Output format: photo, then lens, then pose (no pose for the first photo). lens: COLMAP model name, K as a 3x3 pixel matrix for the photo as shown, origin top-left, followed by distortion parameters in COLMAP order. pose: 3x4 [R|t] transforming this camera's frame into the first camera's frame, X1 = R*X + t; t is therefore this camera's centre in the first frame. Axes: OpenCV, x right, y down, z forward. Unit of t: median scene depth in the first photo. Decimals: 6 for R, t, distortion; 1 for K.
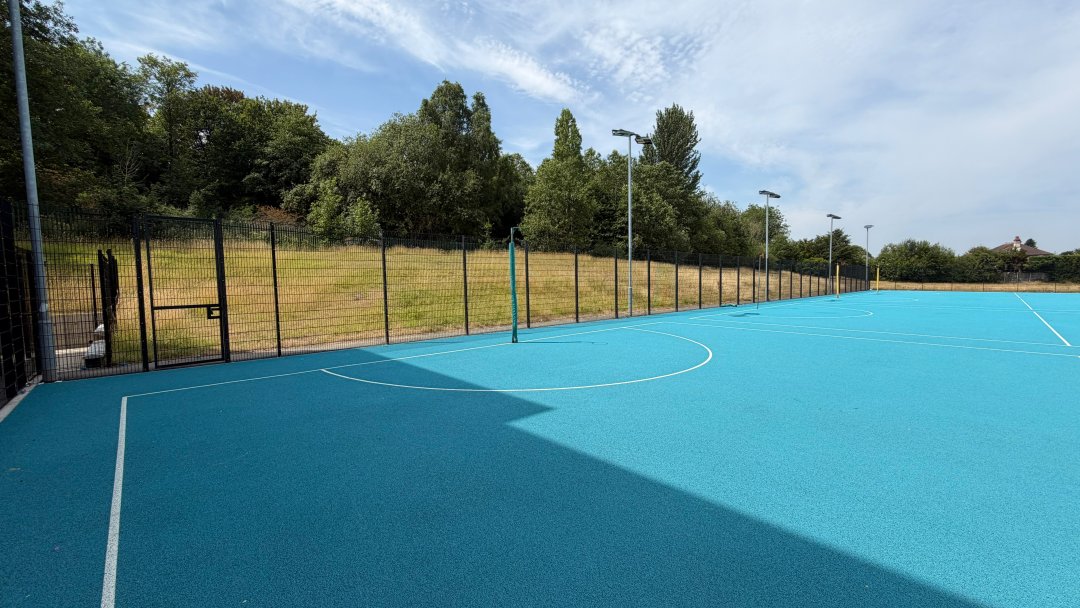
lens RADIAL K [[438.4, 0, 571.4], [0, 438.4, 297.5], [0, 0, 1]] dist [-0.000908, -0.000073]
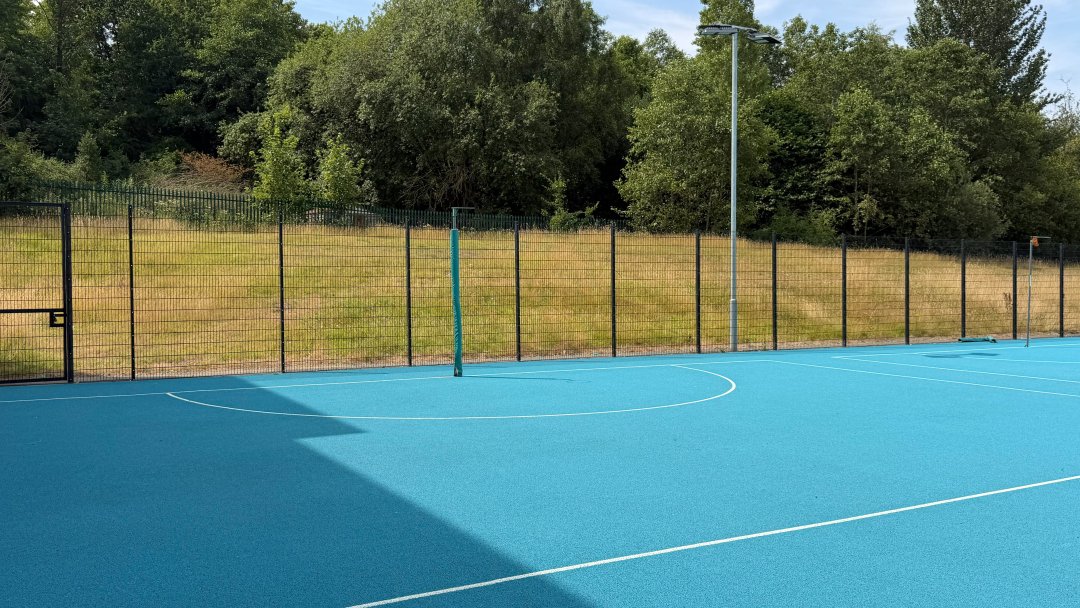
lens RADIAL K [[961.3, 0, 621.9], [0, 961.3, 289.6], [0, 0, 1]] dist [0.199509, -0.385667]
pose [[0.973855, 0.012563, -0.226824, 0.148071], [-0.020996, 0.999174, -0.034802, 0.005415], [0.226200, 0.038654, 0.973314, -0.128426]]
